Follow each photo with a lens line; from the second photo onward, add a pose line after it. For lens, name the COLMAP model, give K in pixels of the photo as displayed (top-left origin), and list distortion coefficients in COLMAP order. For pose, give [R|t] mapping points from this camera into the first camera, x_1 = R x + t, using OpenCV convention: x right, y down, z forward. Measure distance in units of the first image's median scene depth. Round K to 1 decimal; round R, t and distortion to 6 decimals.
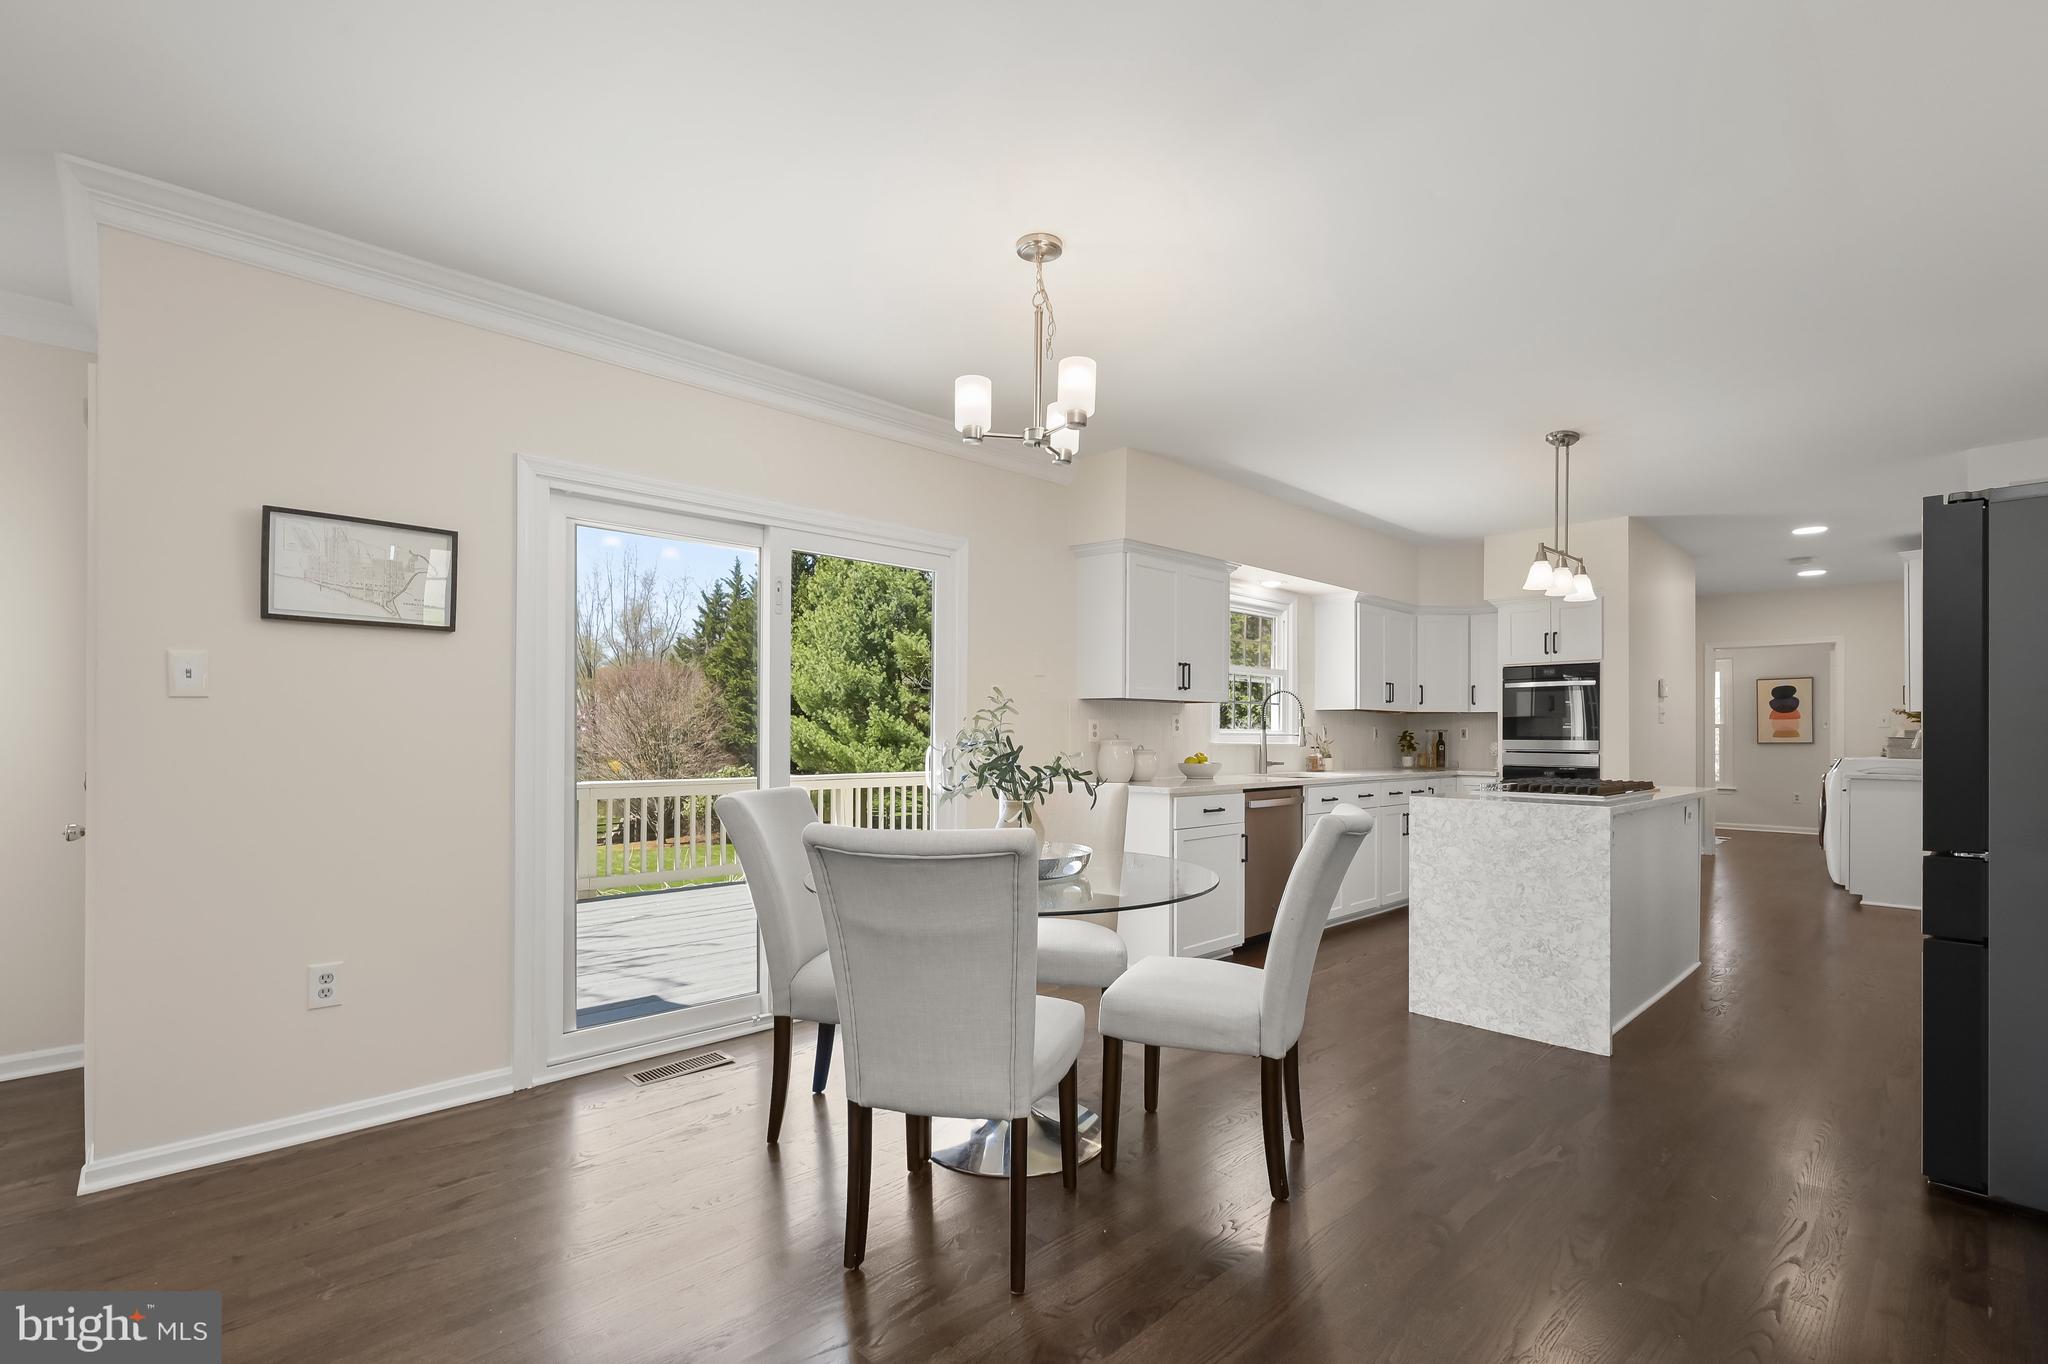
lens RADIAL K [[928.1, 0, 1021.9], [0, 928.1, 732.9], [0, 0, 1]] dist [-0.001670, -0.000097]
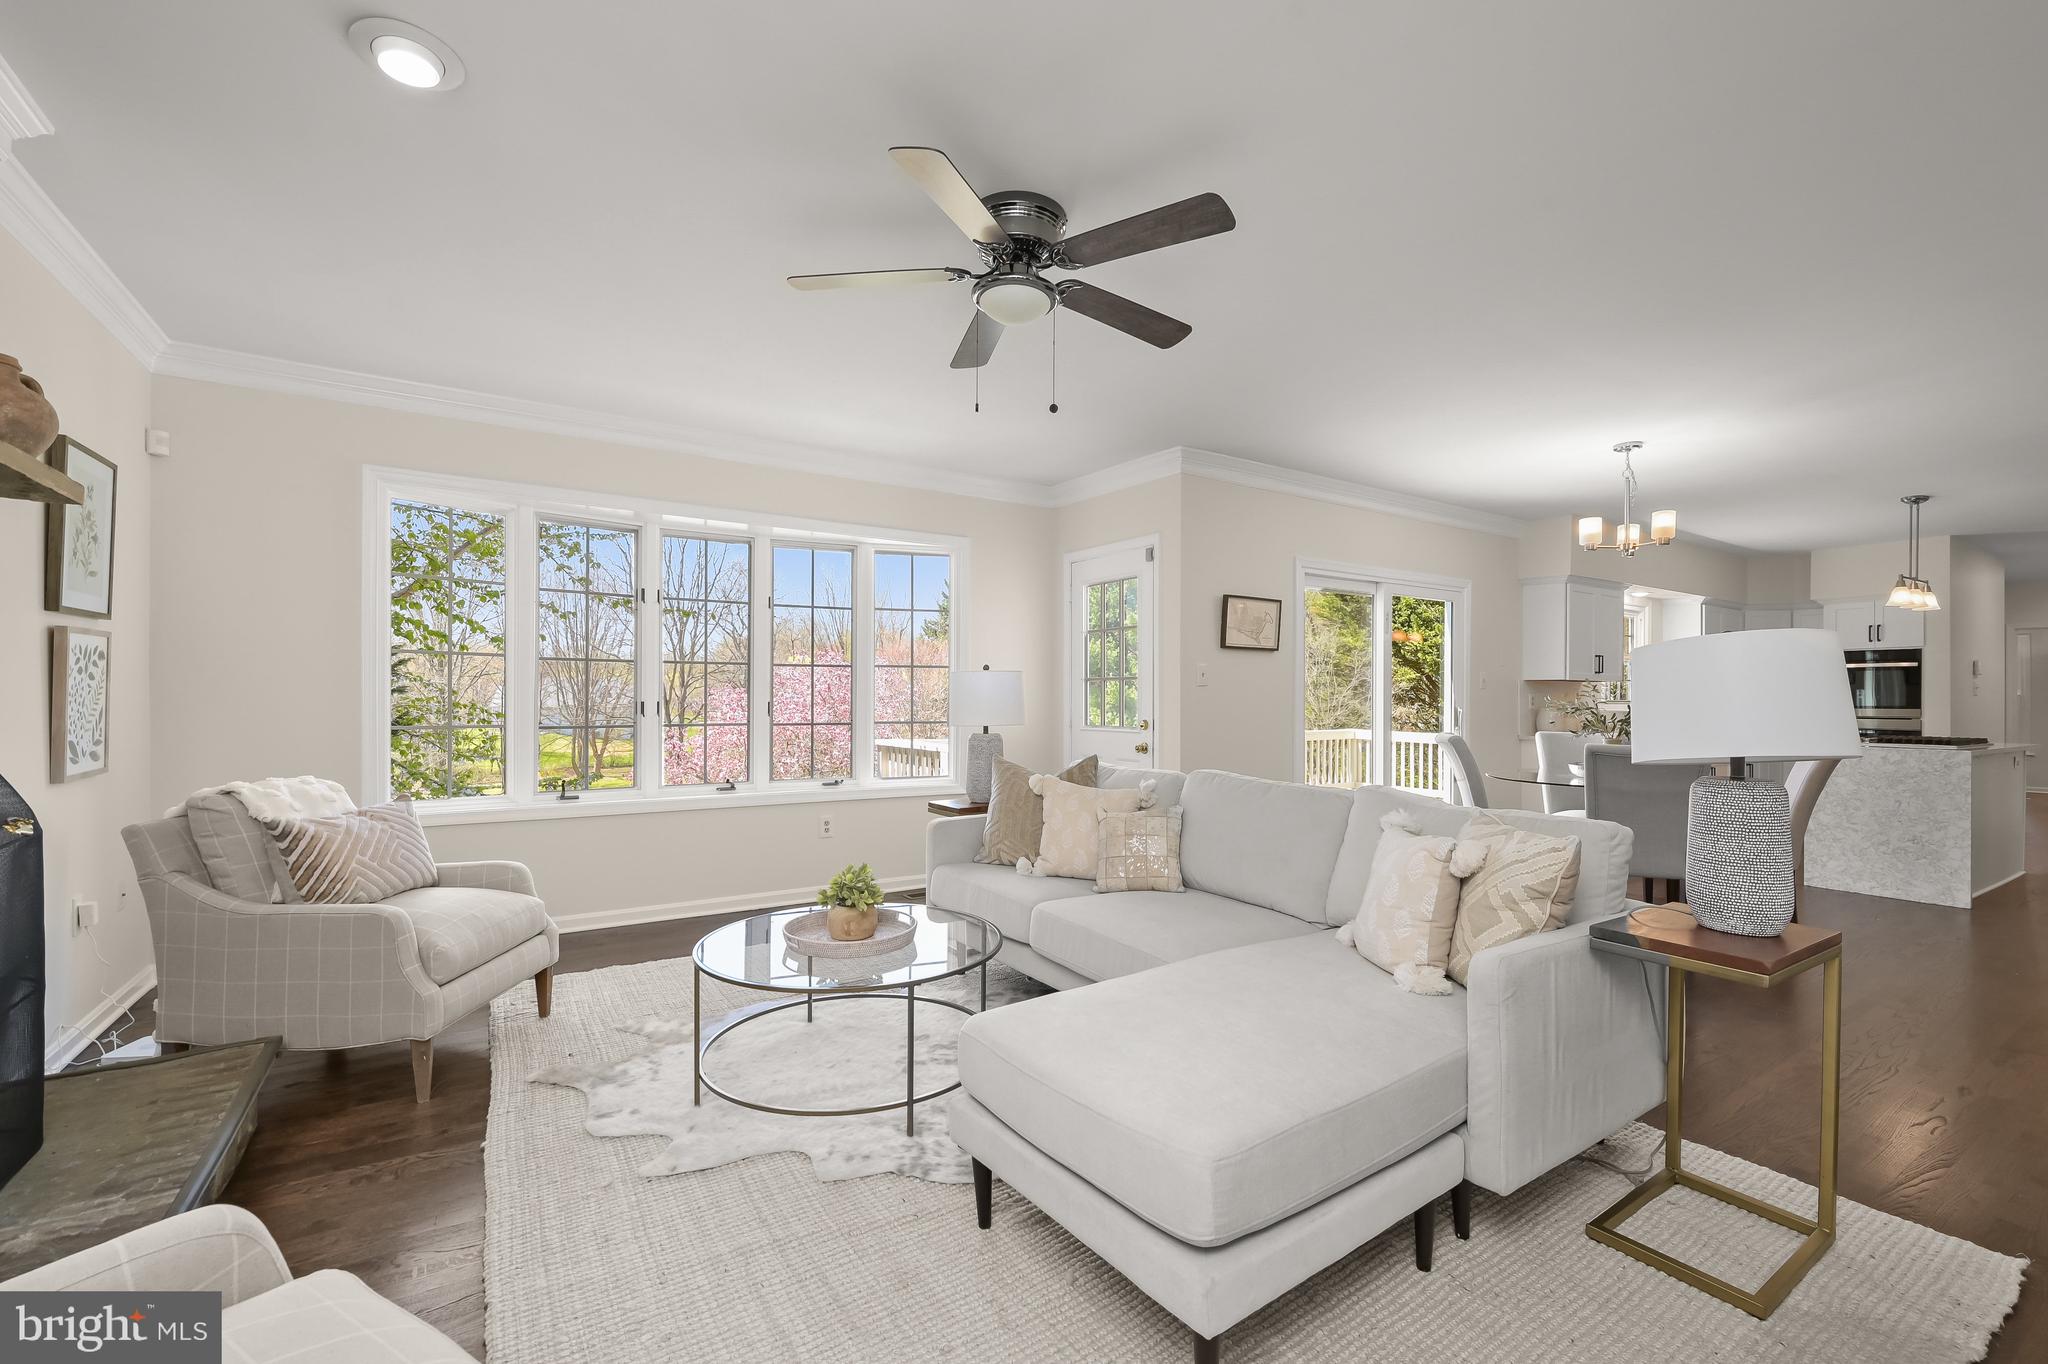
lens RADIAL K [[856.0, 0, 1034.3], [0, 856.0, 701.9], [0, 0, 1]] dist [0.000984, -0.000067]
pose [[0.981665, 0.001121, -0.190610, -0.337031], [-0.000702, 0.999997, 0.002265, -0.002823], [0.190612, -0.002090, 0.981663, -0.379119]]
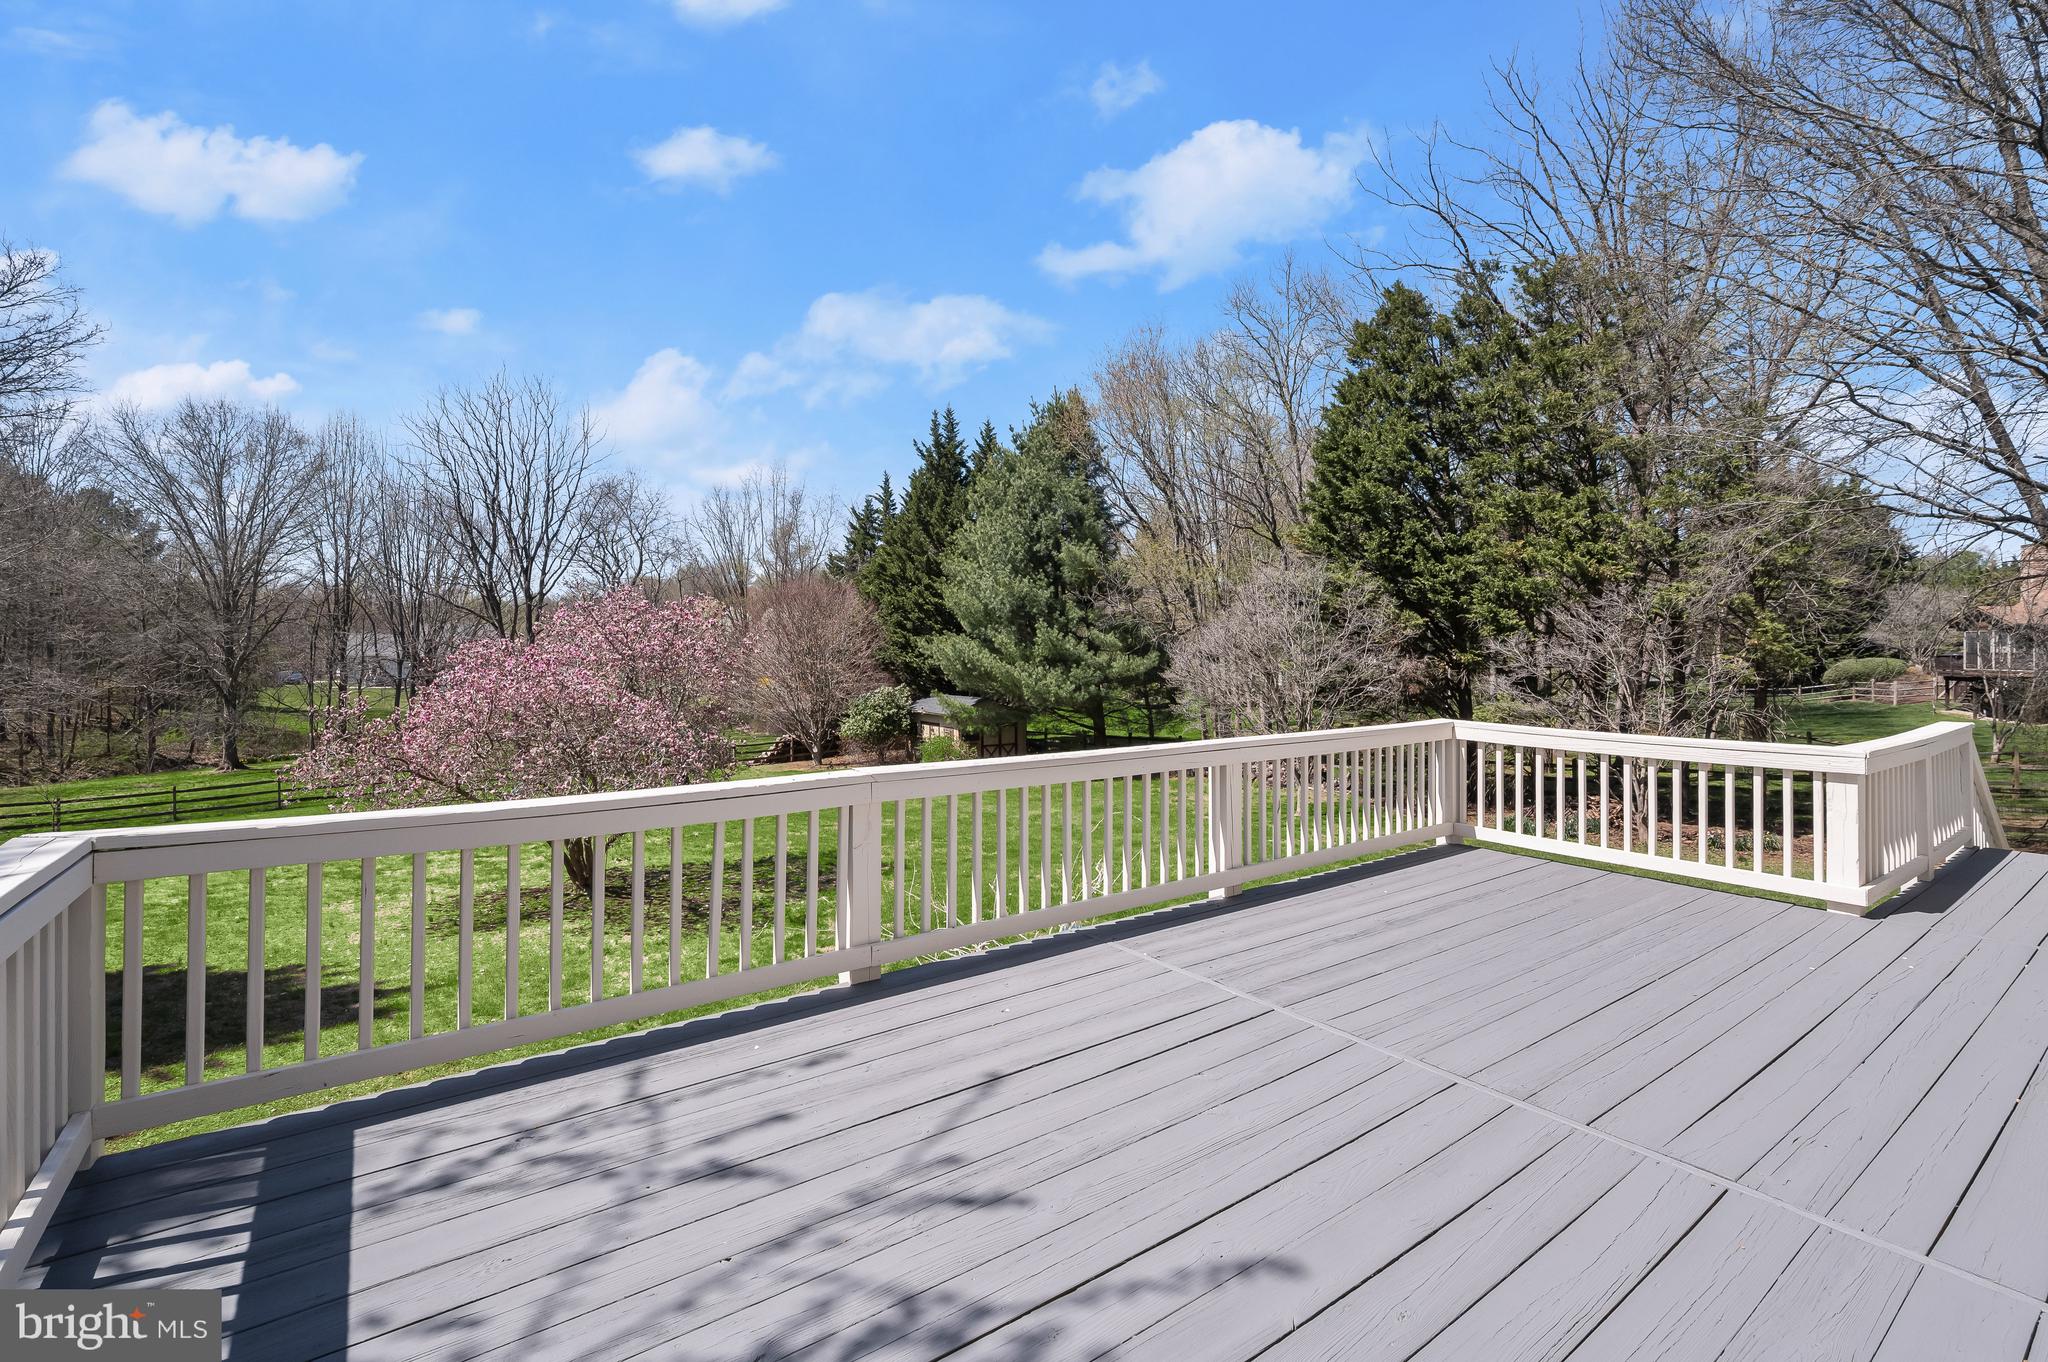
lens RADIAL K [[901.9, 0, 1018.8], [0, 901.9, 648.7], [0, 0, 1]] dist [0.000106, -0.000074]
pose [[0.991679, -0.001671, -0.128728, -0.446323], [0.001708, 0.999999, 0.000174, -0.022037], [0.128727, -0.000392, 0.991680, 0.705308]]
